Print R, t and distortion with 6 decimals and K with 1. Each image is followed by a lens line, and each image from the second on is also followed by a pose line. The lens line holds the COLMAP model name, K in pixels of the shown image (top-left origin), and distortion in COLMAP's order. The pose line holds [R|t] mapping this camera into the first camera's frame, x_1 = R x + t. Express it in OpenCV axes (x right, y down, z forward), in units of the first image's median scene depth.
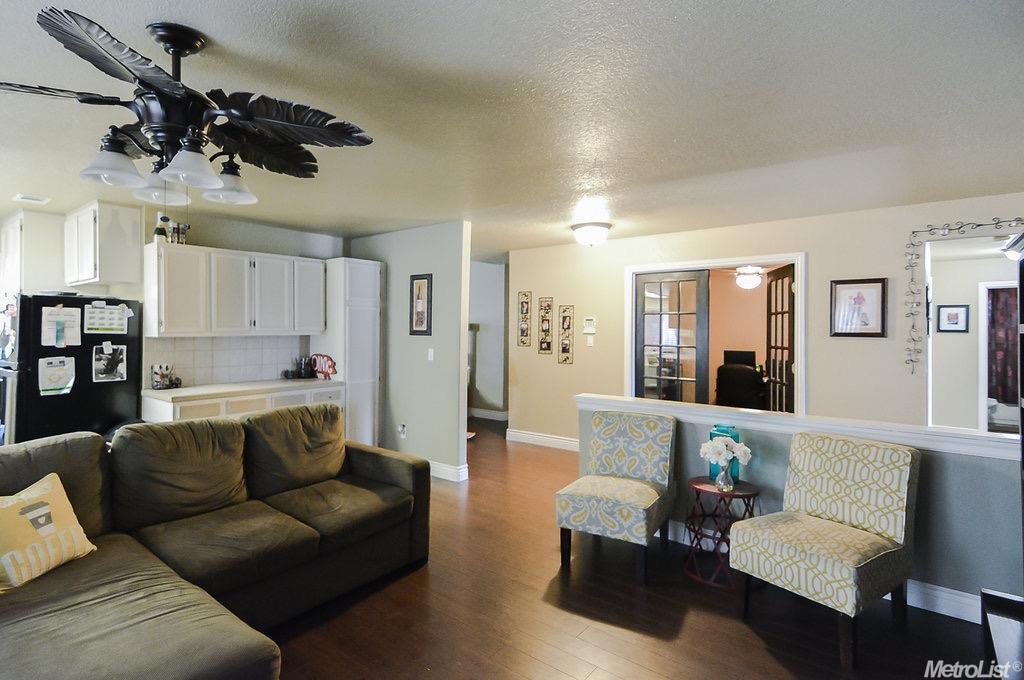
lens RADIAL K [[514.1, 0, 495.5], [0, 514.1, 332.6], [0, 0, 1]] dist [0.022431, -0.000193]
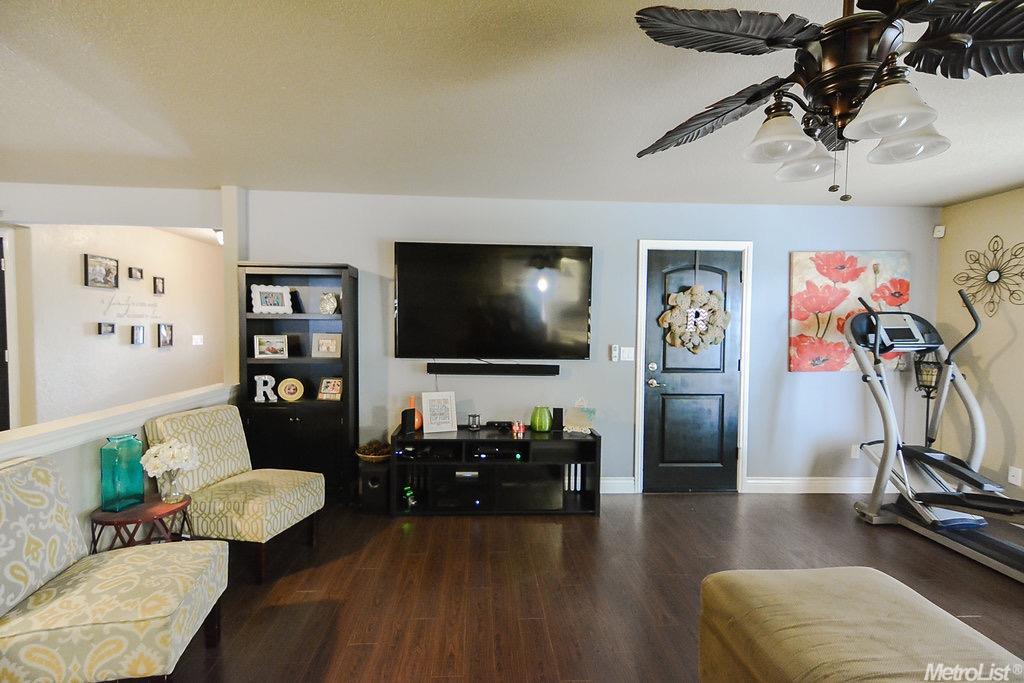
lens RADIAL K [[486.8, 0, 509.0], [0, 486.8, 342.6], [0, 0, 1]] dist [0.025645, -0.004251]
pose [[-0.662644, -0.045246, 0.747566, -0.304742], [-0.015495, 0.998788, 0.046717, -0.002629], [-0.748774, 0.019373, -0.662542, 0.653678]]
